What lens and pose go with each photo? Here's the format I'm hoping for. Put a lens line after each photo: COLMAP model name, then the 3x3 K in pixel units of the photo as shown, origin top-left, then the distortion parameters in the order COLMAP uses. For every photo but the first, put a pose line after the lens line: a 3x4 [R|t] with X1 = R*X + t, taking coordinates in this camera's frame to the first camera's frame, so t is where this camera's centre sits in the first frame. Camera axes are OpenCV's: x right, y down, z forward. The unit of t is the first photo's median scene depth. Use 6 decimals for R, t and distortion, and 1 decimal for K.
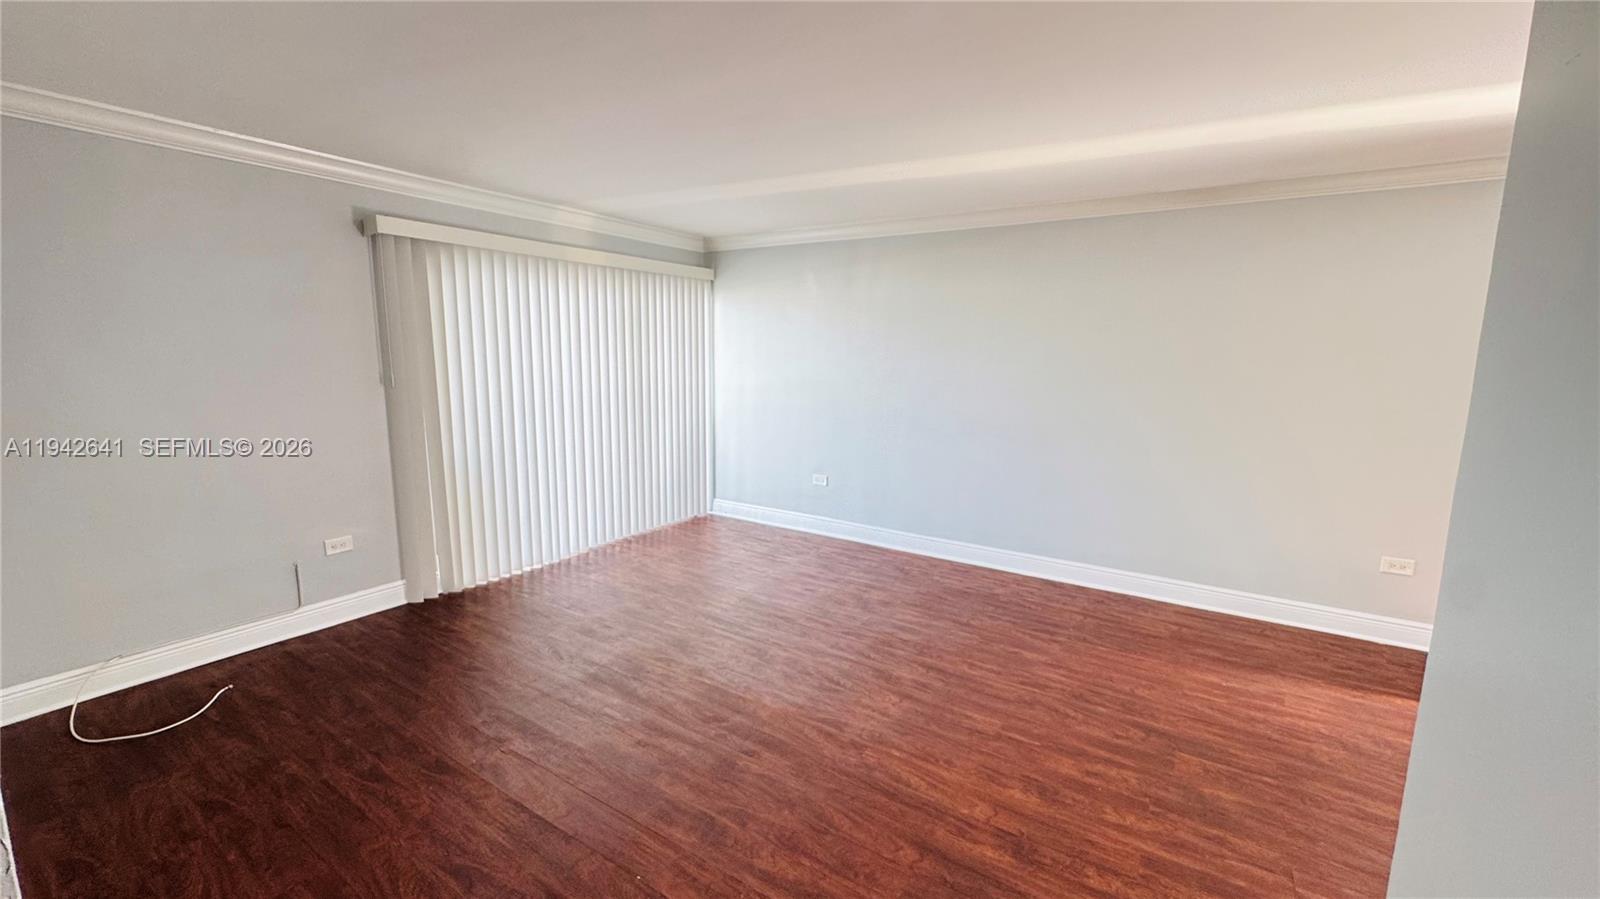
lens RADIAL K [[635.2, 0, 800.0], [0, 635.2, 449.5], [0, 0, 1]] dist [-0.000097, 0.000020]
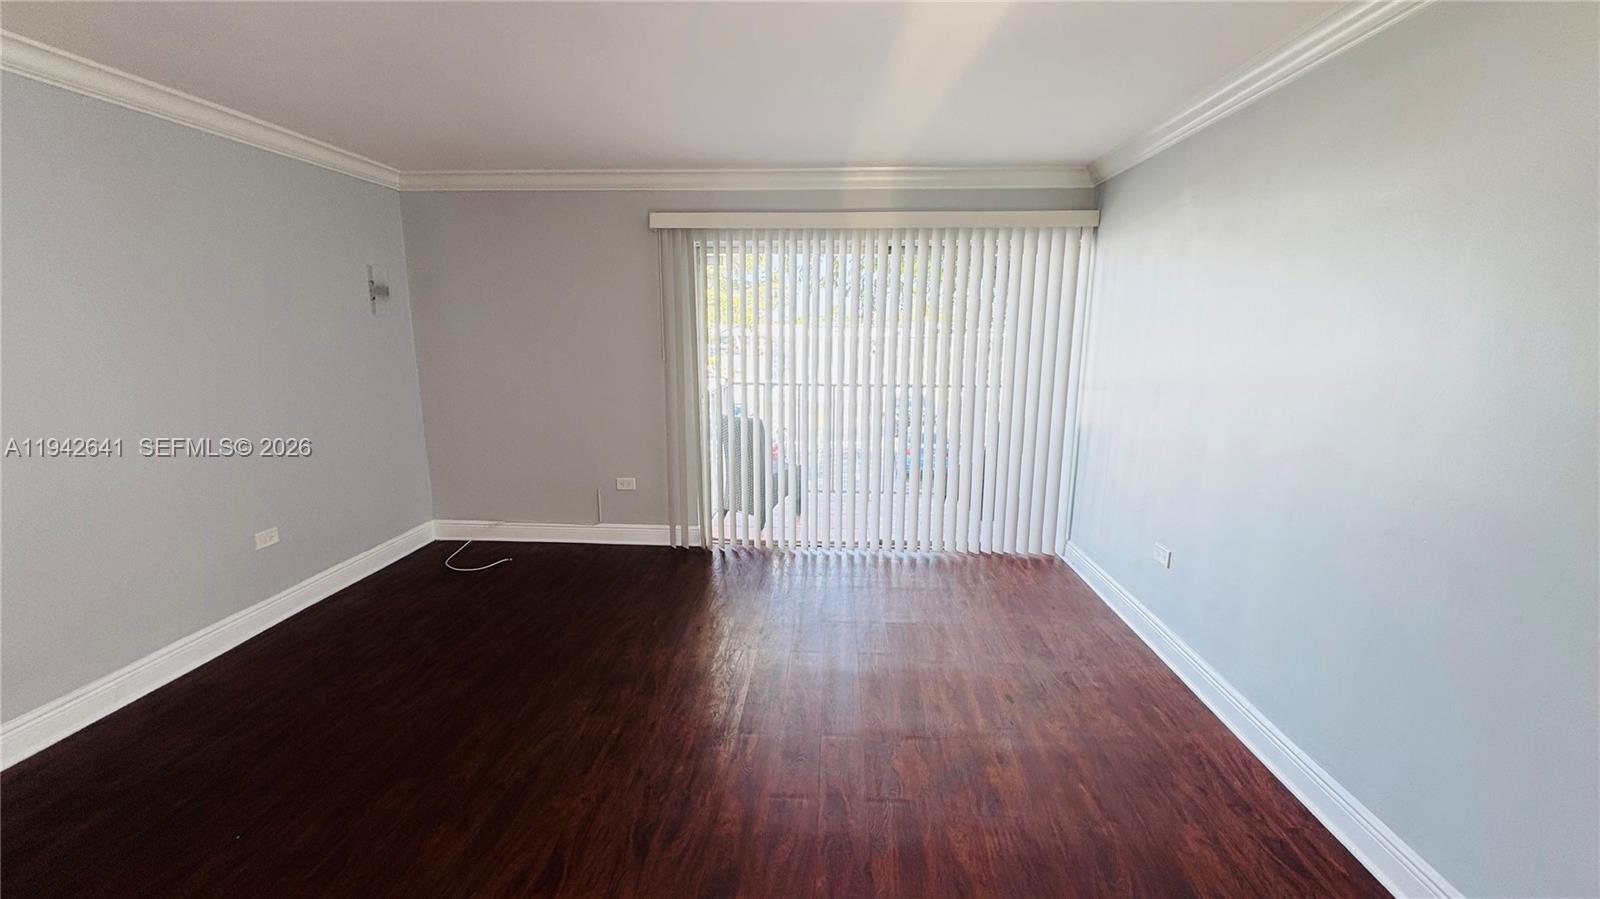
lens RADIAL K [[635.2, 0, 800.0], [0, 635.2, 449.5], [0, 0, 1]] dist [-0.000097, 0.000020]
pose [[0.512211, 0.157158, -0.844359, 0.400291], [-0.133133, 0.985761, 0.102714, -0.073108], [0.848478, 0.059801, 0.525840, 0.489139]]
